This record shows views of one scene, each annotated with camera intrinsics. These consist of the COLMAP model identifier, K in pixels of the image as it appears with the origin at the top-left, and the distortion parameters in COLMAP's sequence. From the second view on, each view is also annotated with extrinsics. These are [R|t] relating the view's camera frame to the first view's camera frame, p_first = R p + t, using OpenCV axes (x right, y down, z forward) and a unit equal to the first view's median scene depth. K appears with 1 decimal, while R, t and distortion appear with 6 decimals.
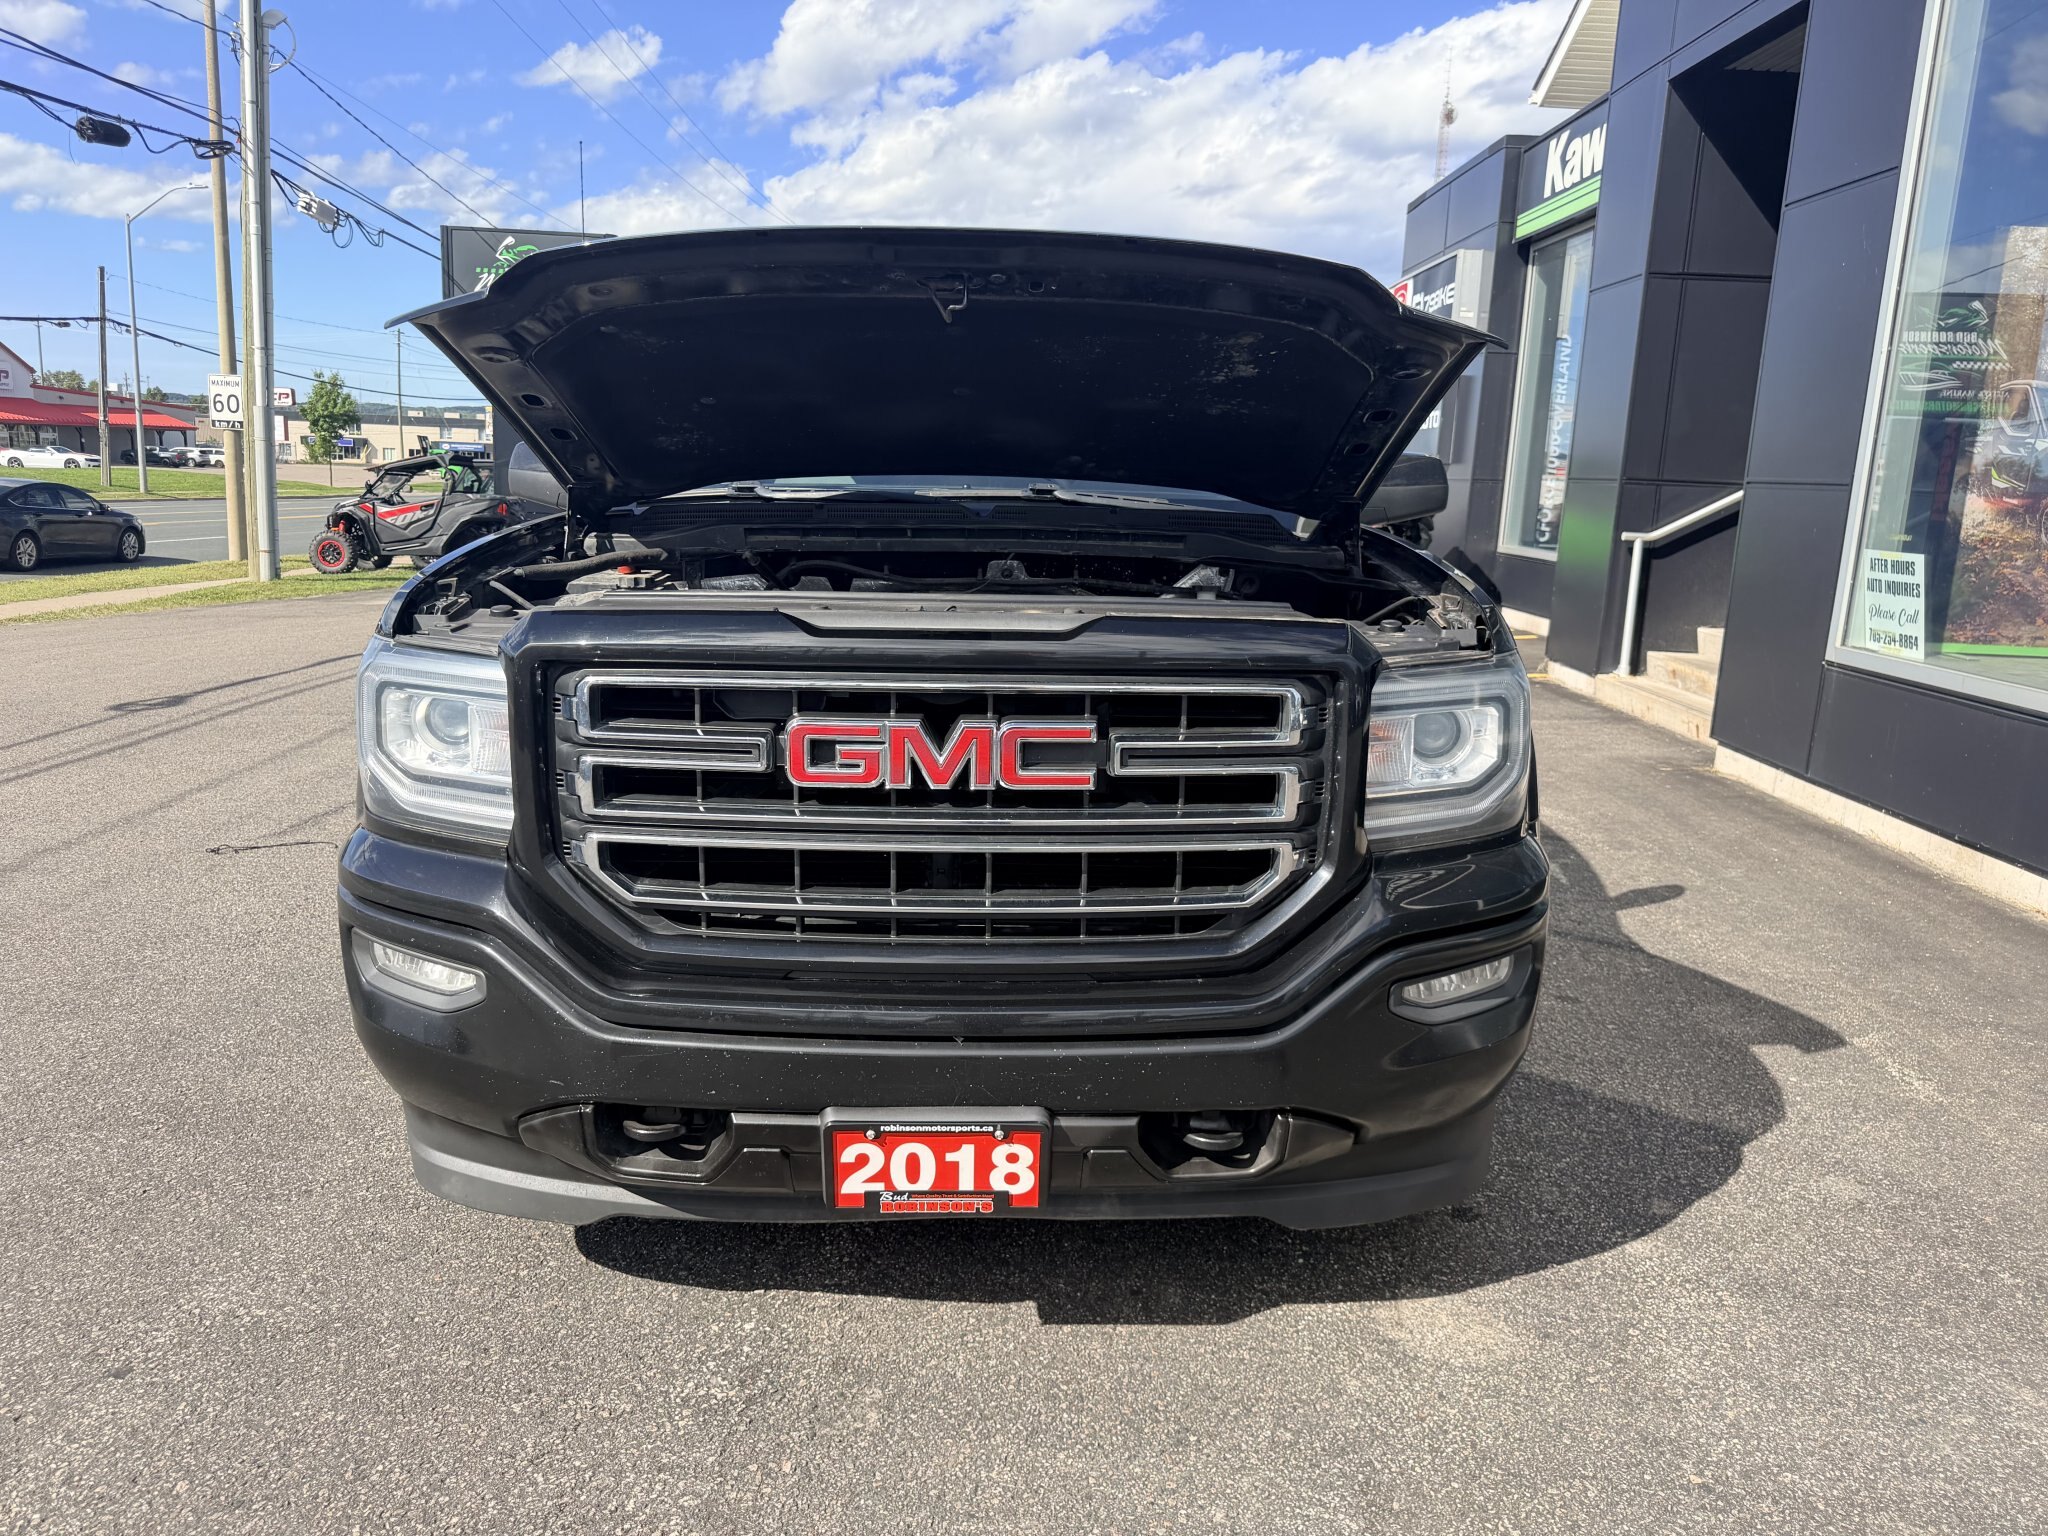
lens RADIAL K [[1546.1, 0, 1036.3], [0, 1546.1, 758.8], [0, 0, 1]] dist [0.059517, -0.041838]
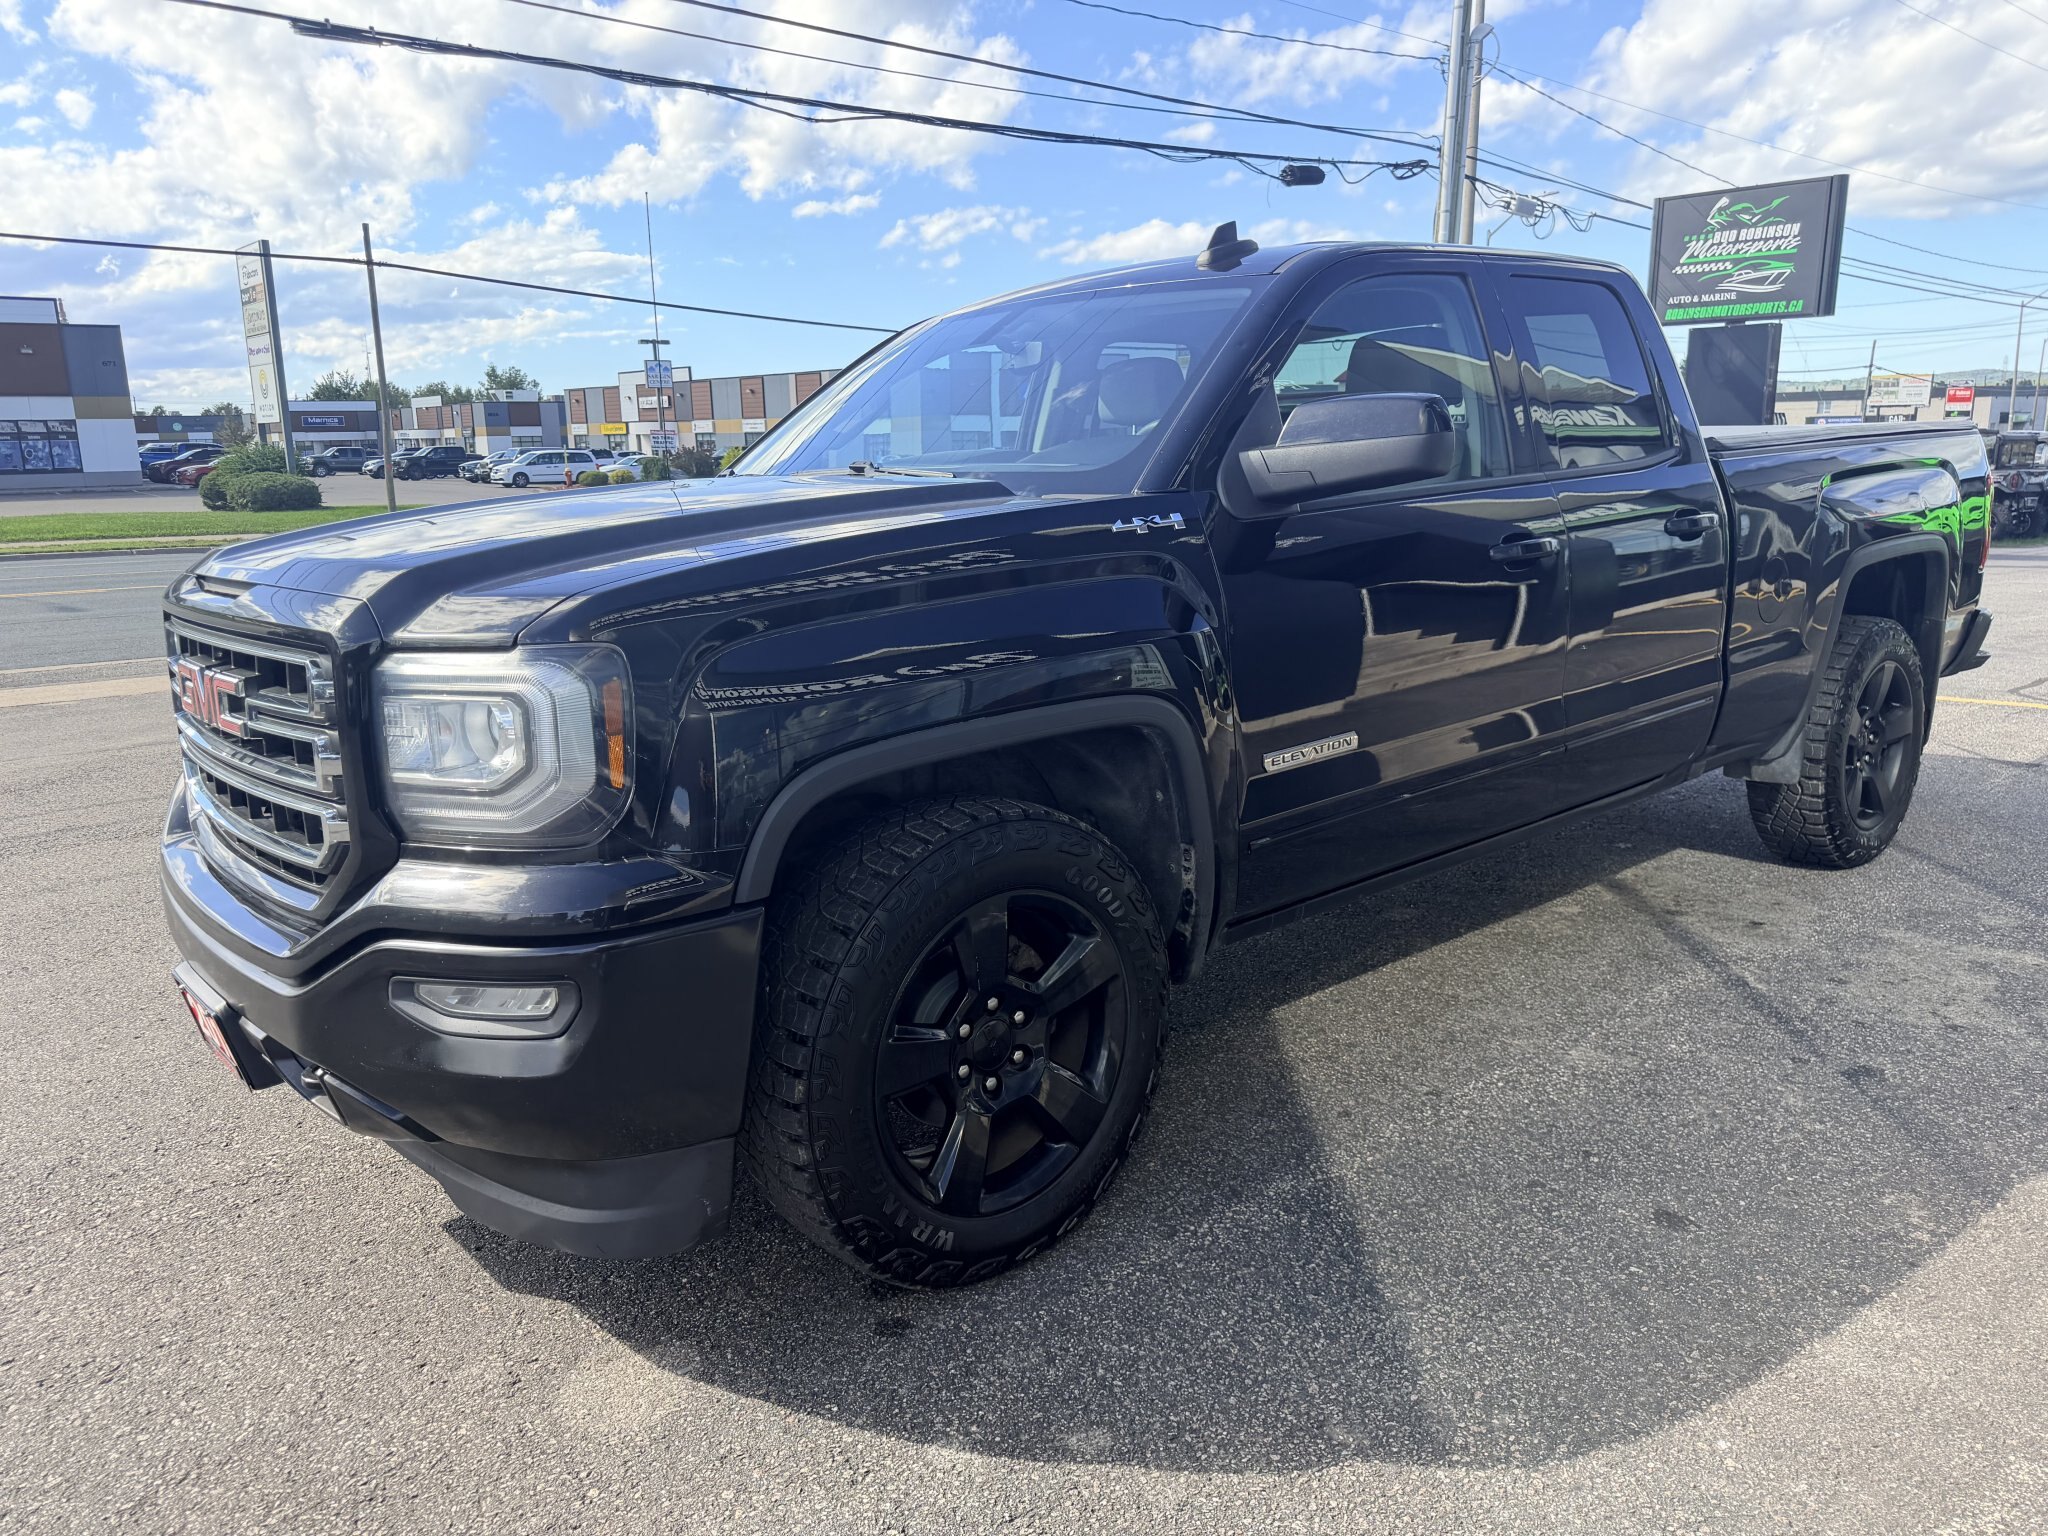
lens RADIAL K [[1546.1, 0, 1003.9], [0, 1546.1, 775.8], [0, 0, 1]] dist [0.059517, -0.041838]
pose [[0.628220, 0.122266, -0.768369, 1.180205], [-0.106640, 0.991786, 0.070629, -0.088304], [0.770693, 0.037568, 0.636098, 0.645547]]
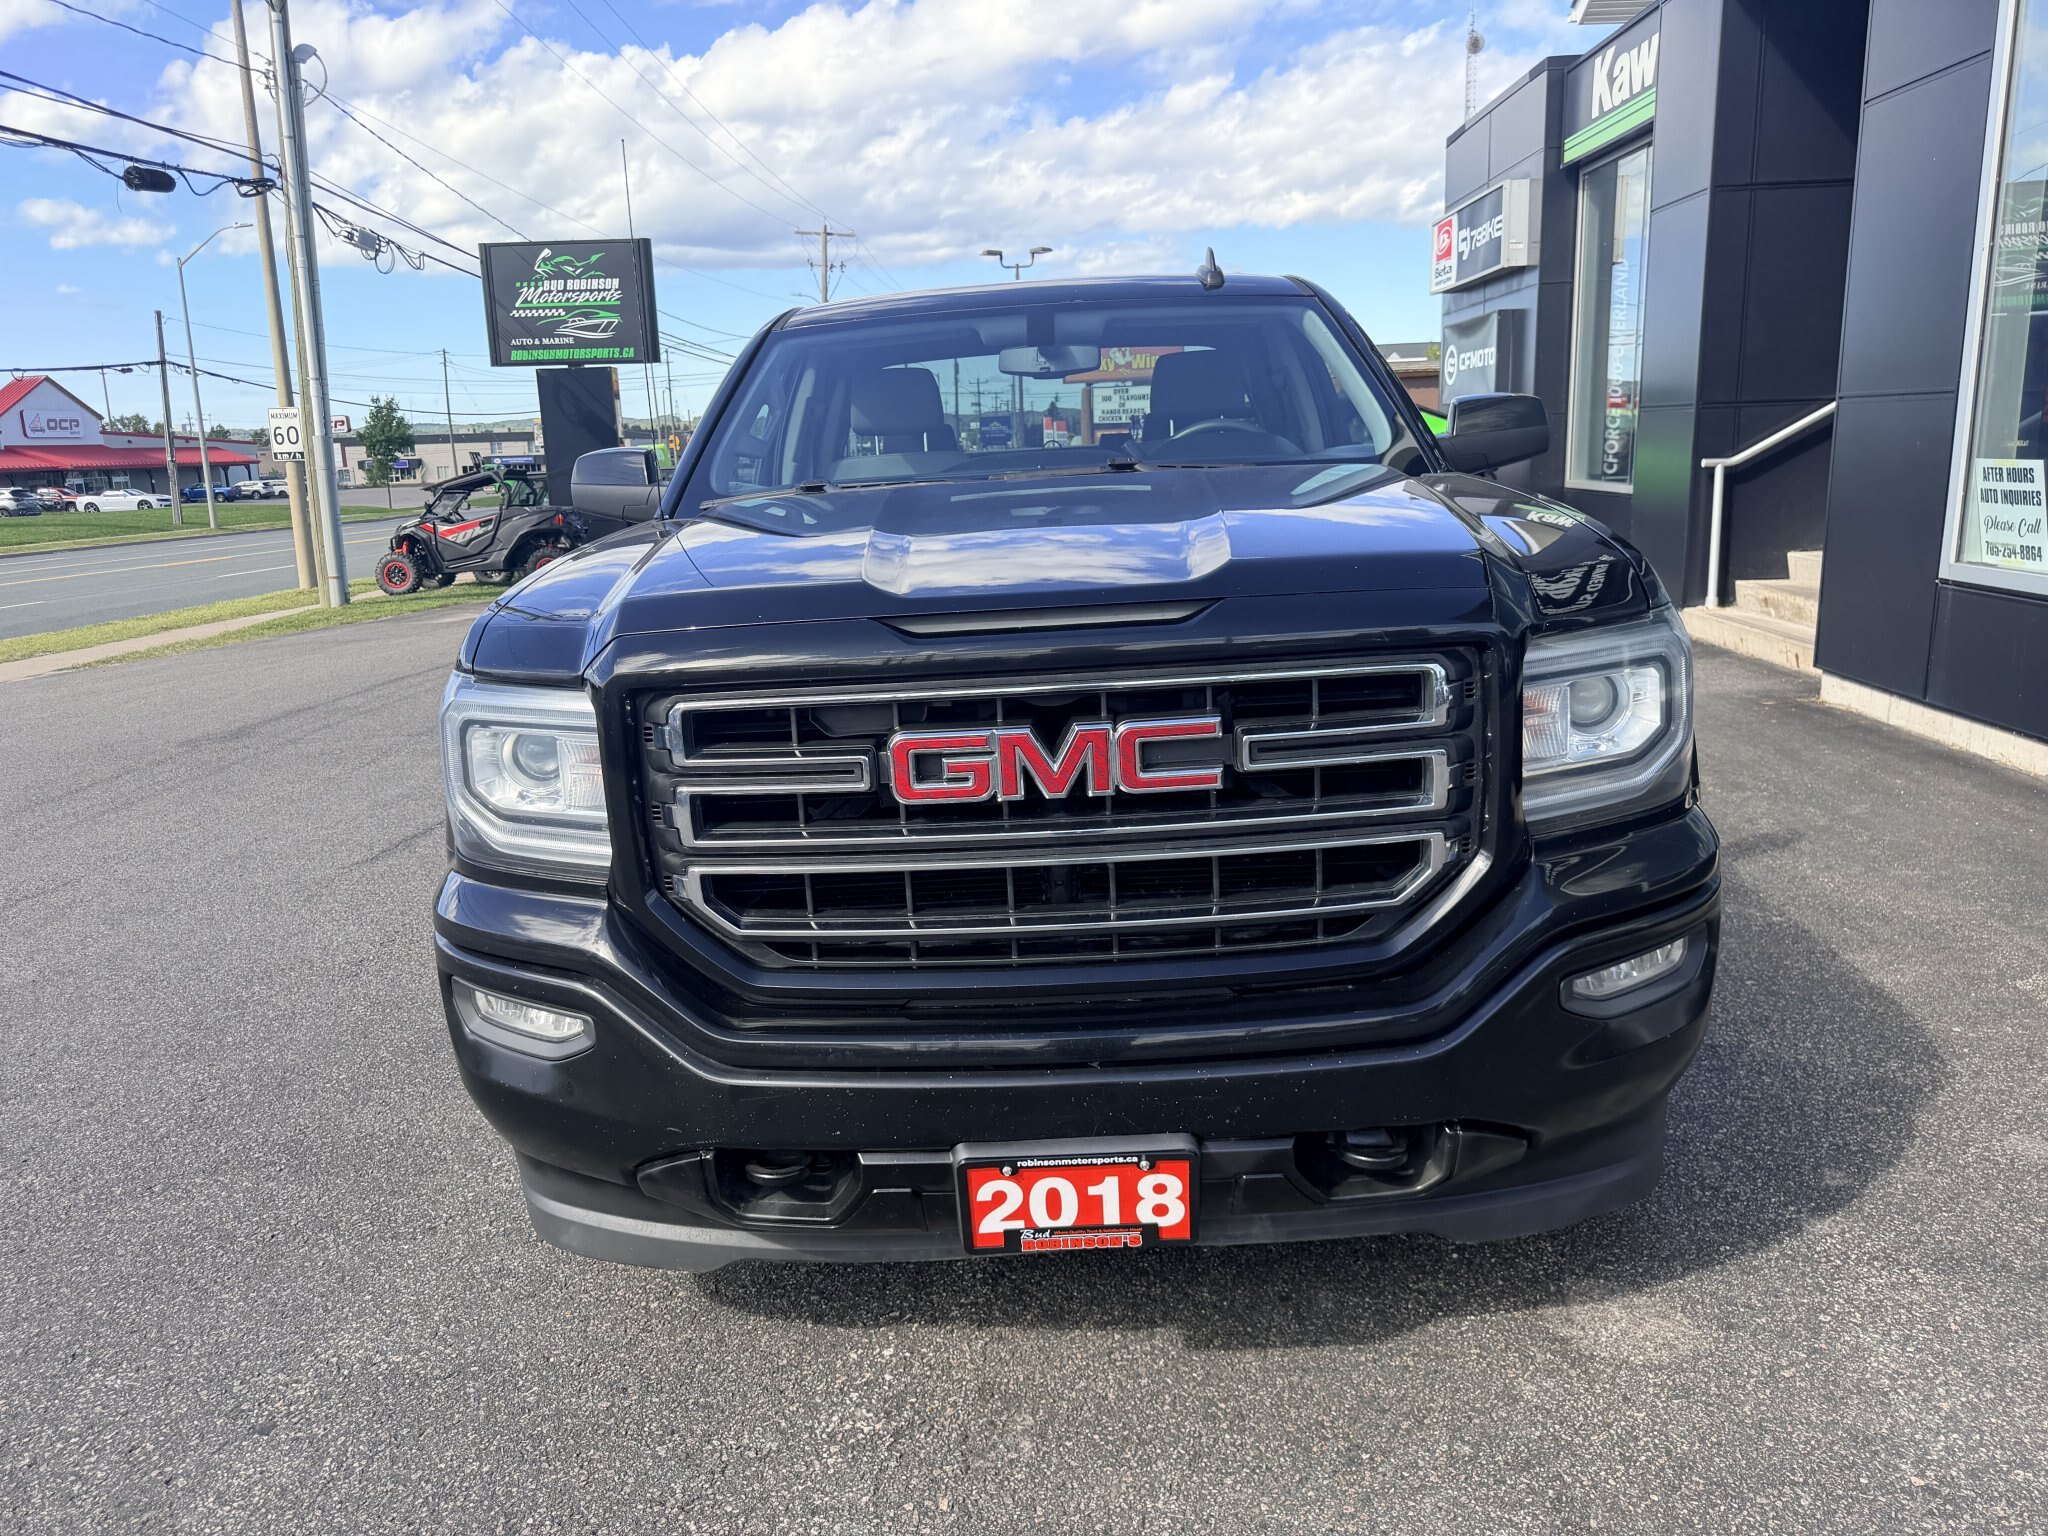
lens RADIAL K [[1546.1, 0, 1016.3], [0, 1546.1, 749.2], [0, 0, 1]] dist [0.059517, -0.041838]
pose [[0.996437, -0.065690, -0.052889, -0.031585], [0.066290, 0.997753, 0.009679, -0.018417], [0.052135, -0.013150, 0.998553, 0.060071]]
